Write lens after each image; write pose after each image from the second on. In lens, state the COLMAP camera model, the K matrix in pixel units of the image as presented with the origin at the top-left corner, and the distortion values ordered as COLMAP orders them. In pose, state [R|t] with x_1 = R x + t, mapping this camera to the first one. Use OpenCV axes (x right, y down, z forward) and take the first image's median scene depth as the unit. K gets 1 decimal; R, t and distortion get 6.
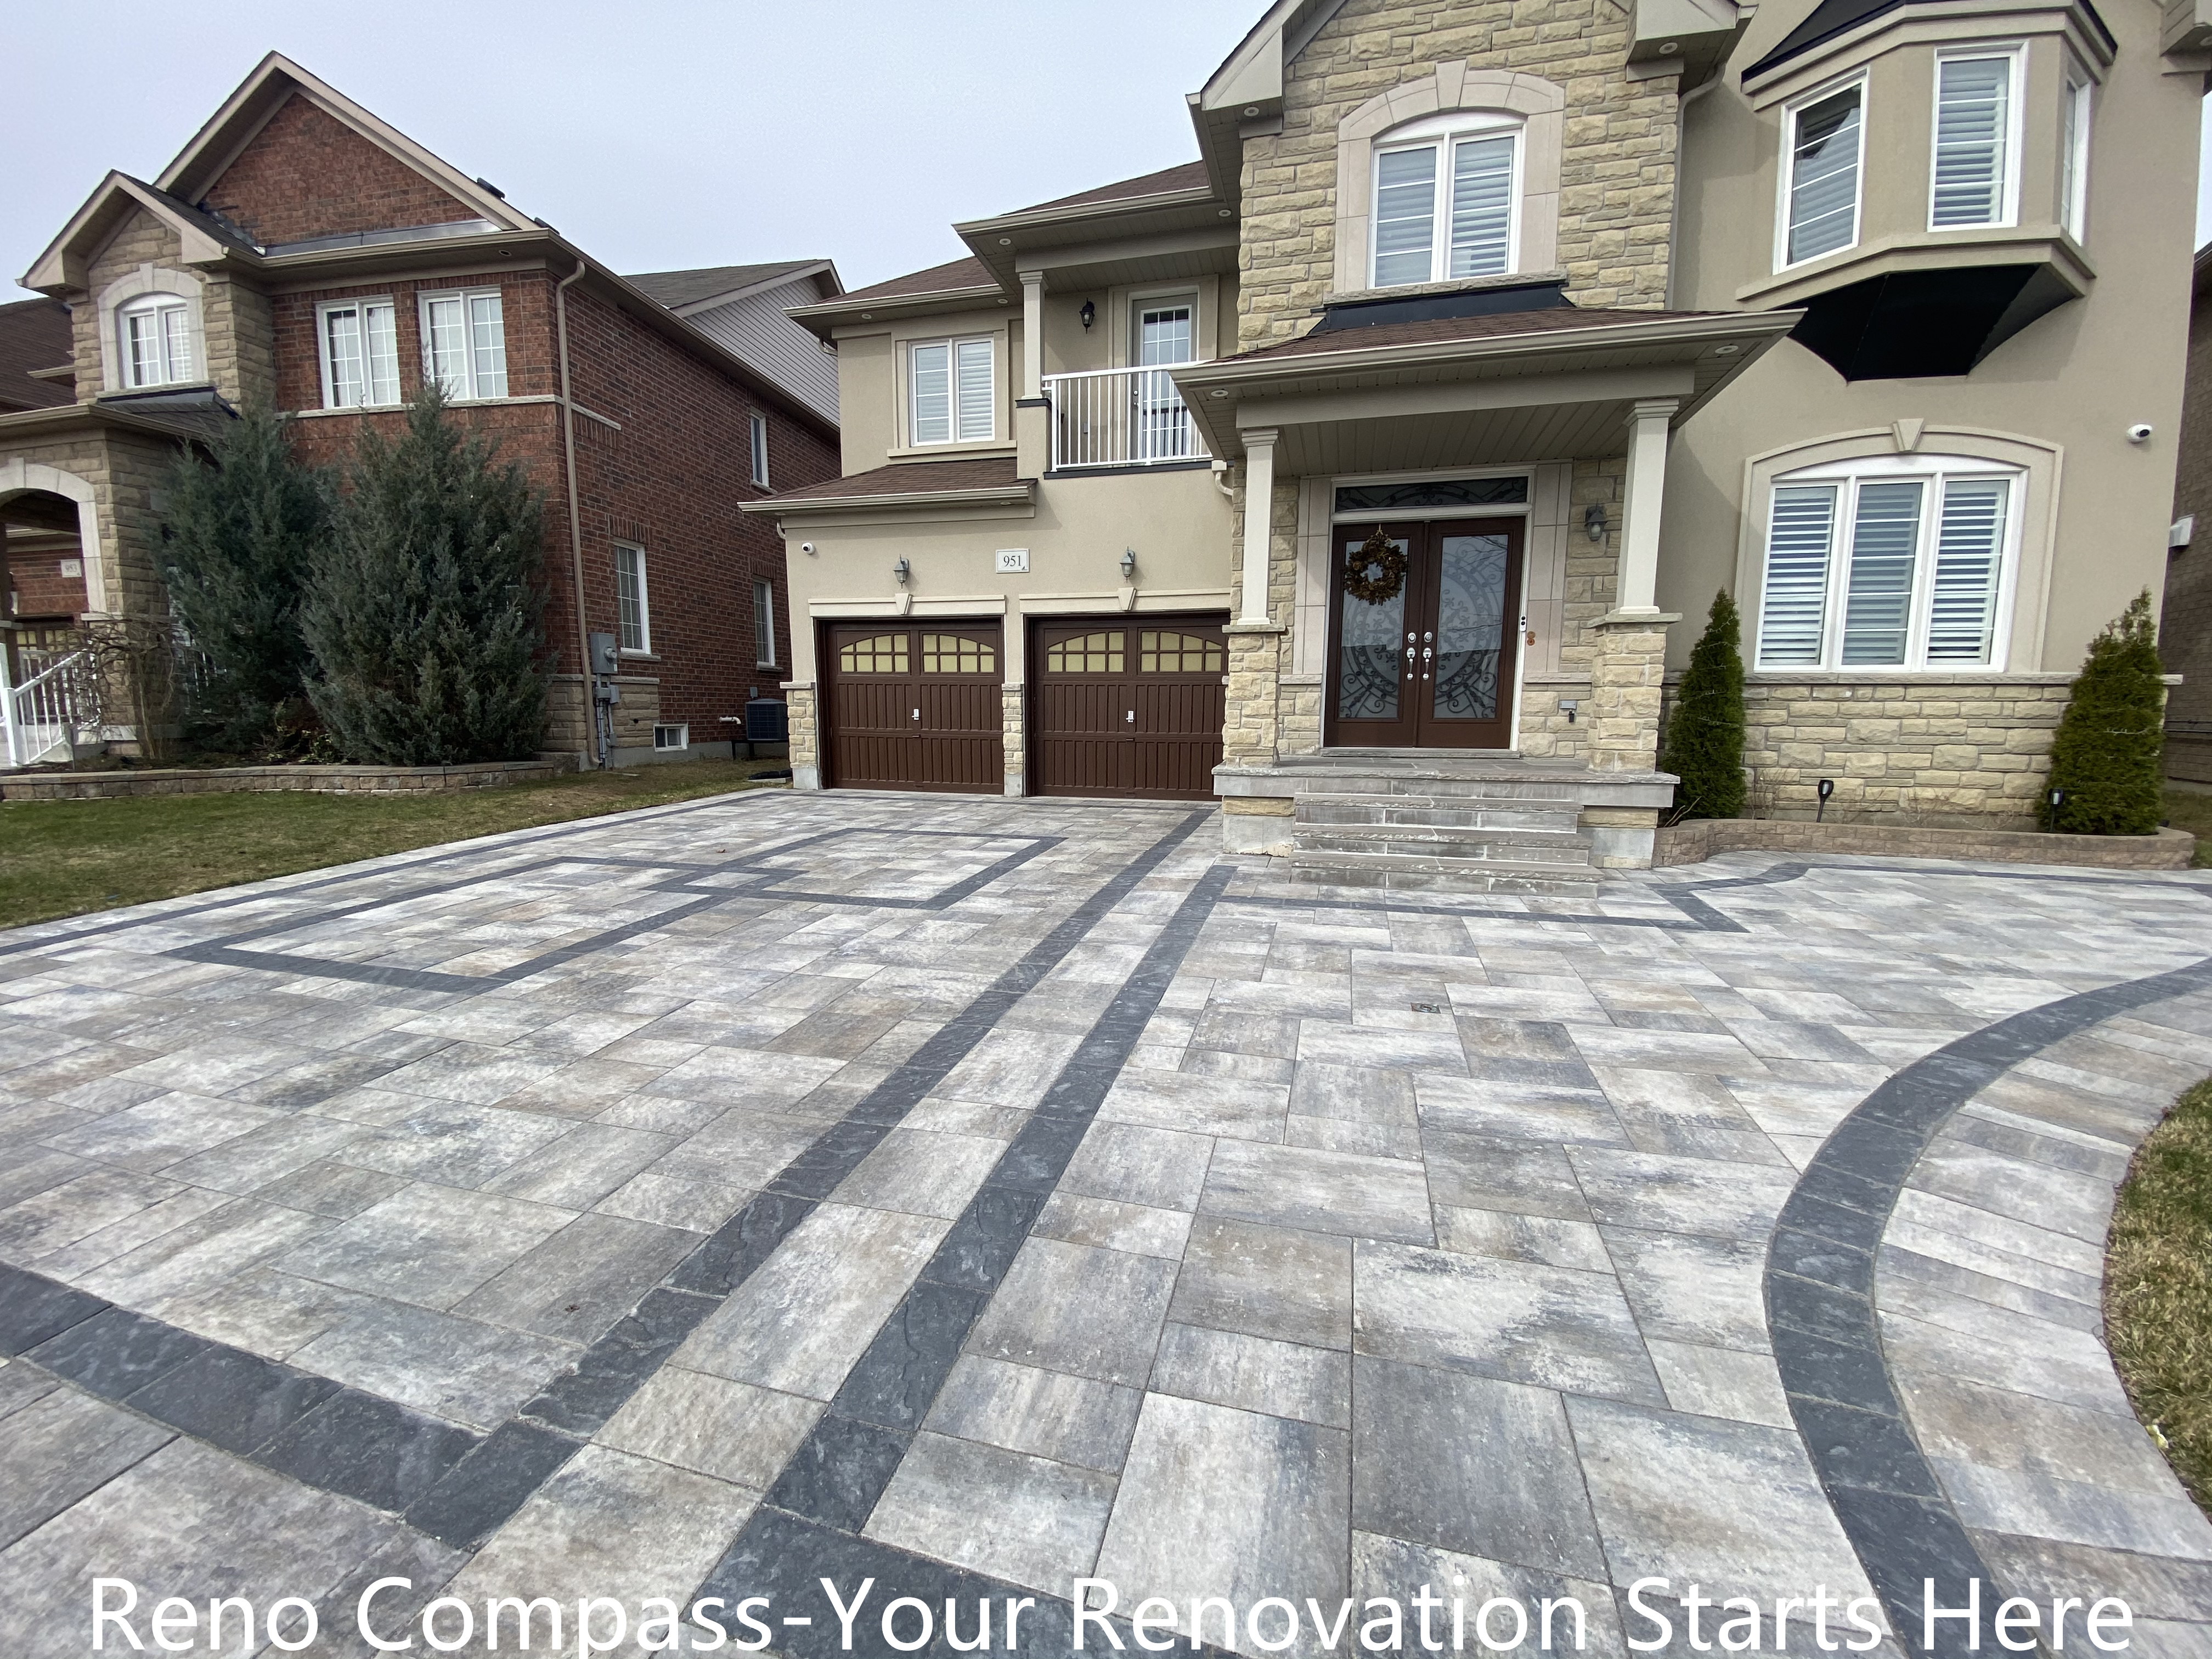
lens RADIAL K [[893.9, 0, 1104.2], [0, 893.9, 827.9], [0, 0, 1]] dist [0.017360, -0.019341]
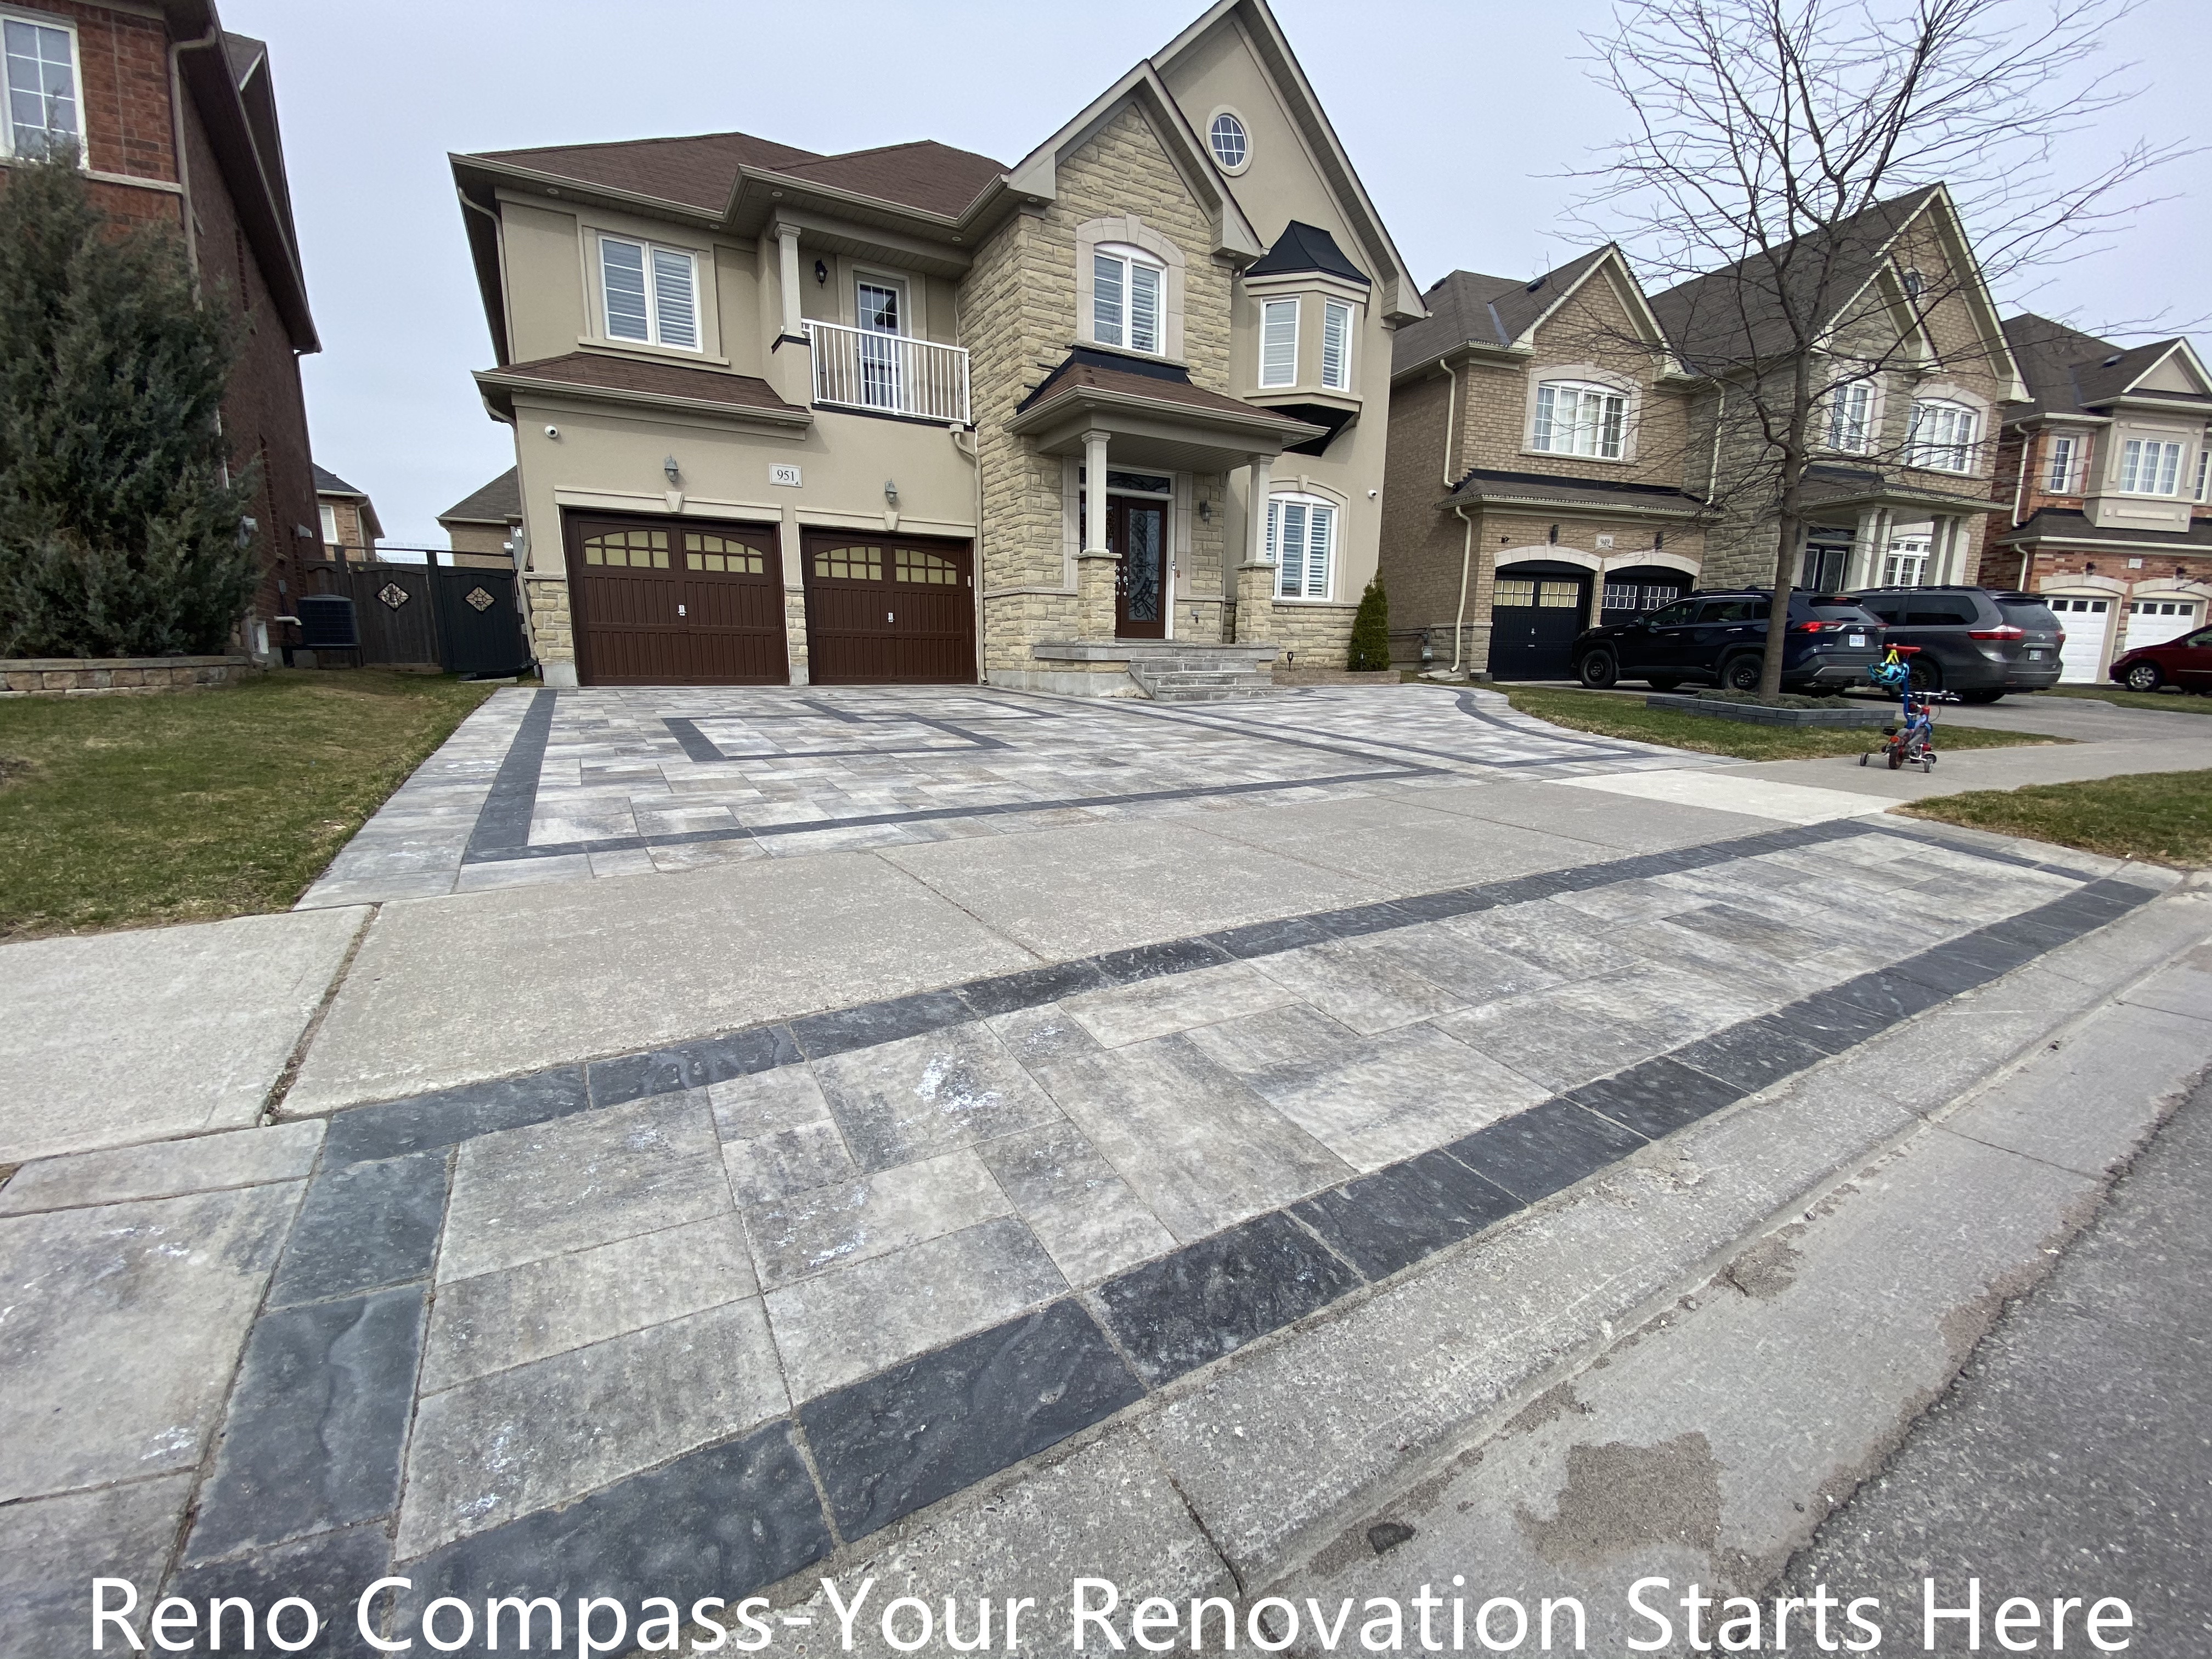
lens RADIAL K [[893.9, 0, 1104.2], [0, 893.9, 827.9], [0, 0, 1]] dist [0.017360, -0.019341]
pose [[0.703609, -0.136600, 0.697334, -0.948257], [0.093190, 0.990612, 0.100021, 0.099830], [-0.704450, -0.005390, 0.709733, -0.151267]]
